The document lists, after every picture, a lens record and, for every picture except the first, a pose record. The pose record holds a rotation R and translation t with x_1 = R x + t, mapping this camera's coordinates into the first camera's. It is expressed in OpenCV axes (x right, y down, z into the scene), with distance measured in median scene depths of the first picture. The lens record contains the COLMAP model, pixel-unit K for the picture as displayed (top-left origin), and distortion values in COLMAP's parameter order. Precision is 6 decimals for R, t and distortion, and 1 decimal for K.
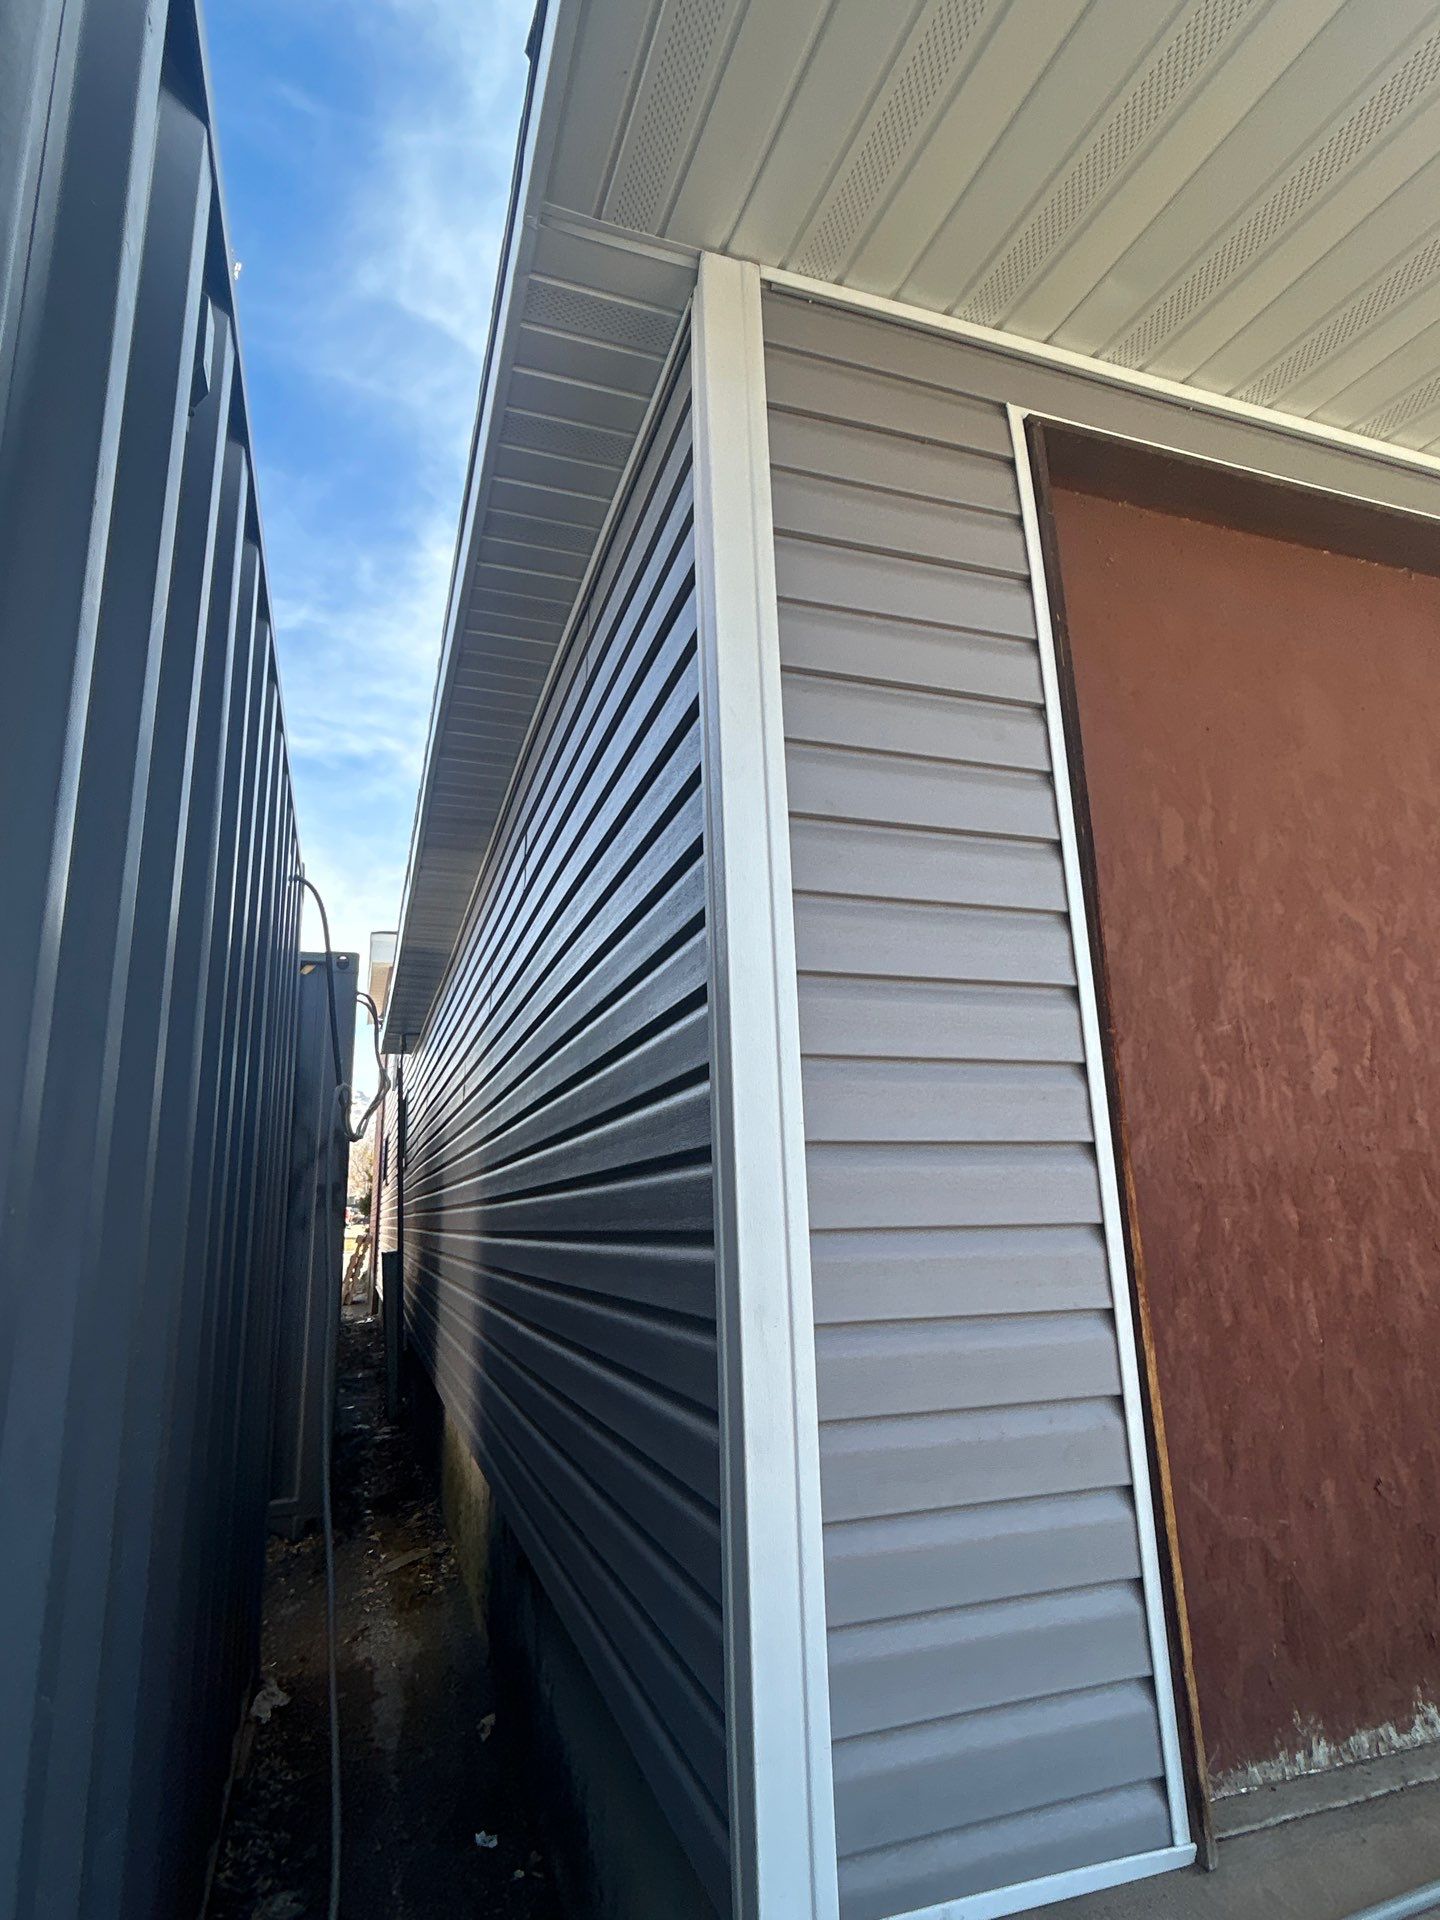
lens RADIAL K [[1084.7, 0, 721.3], [0, 1084.7, 938.7], [0, 0, 1]] dist [-0.000923, 0.000409]
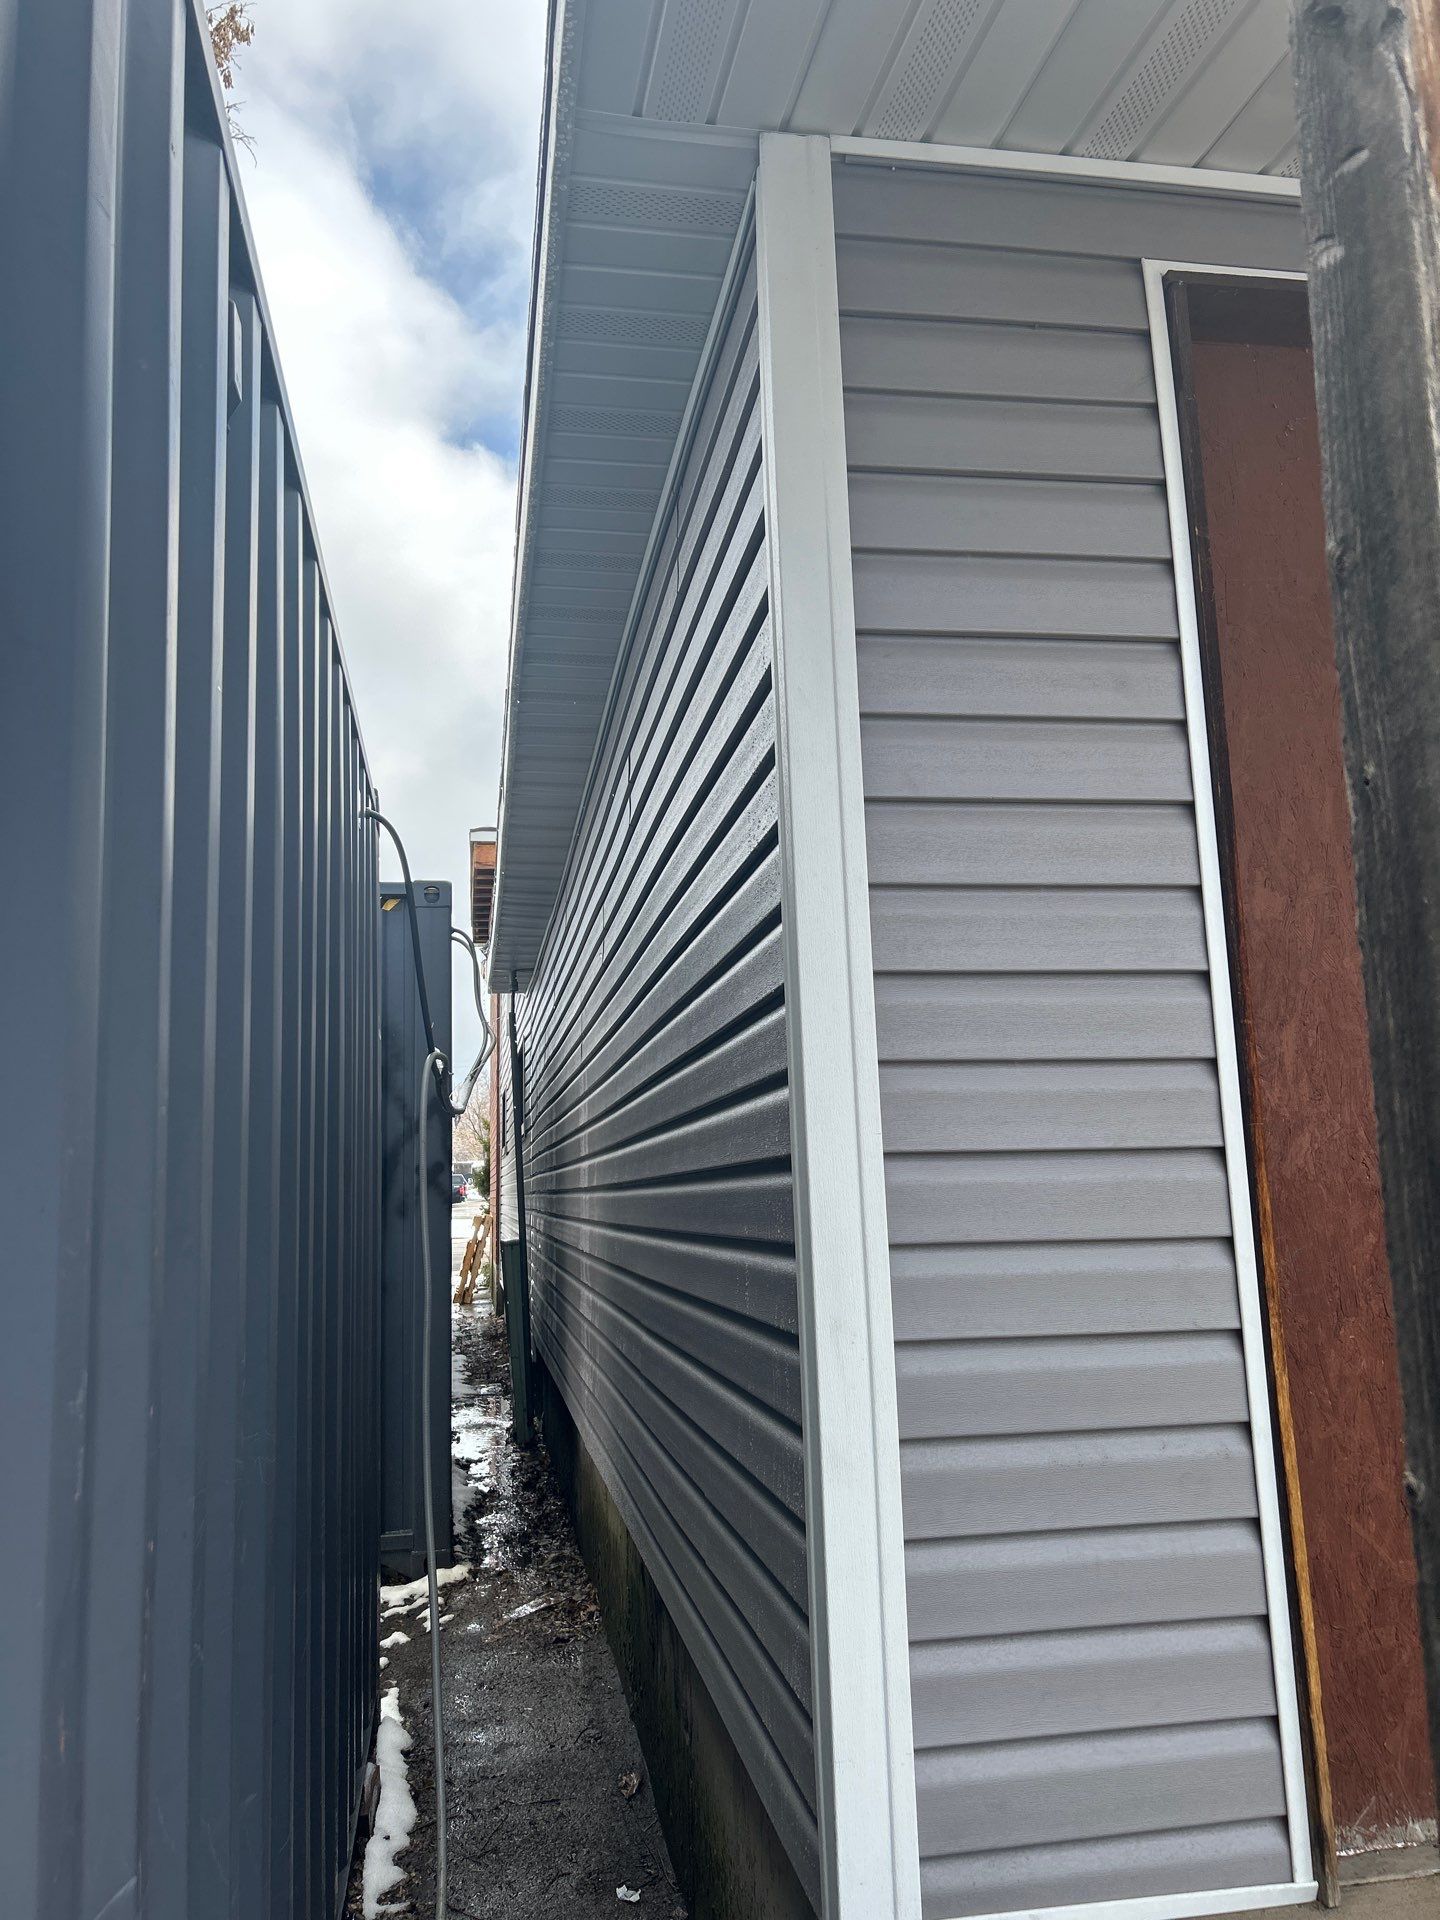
lens RADIAL K [[1449.0, 0, 701.8], [0, 1449.0, 941.1], [0, 0, 1]] dist [0.084705, -0.090116]
pose [[0.987034, -0.031781, -0.157336, 0.093120], [0.044344, 0.996045, 0.076989, -0.077214], [0.154267, -0.082967, 0.984540, -0.202189]]
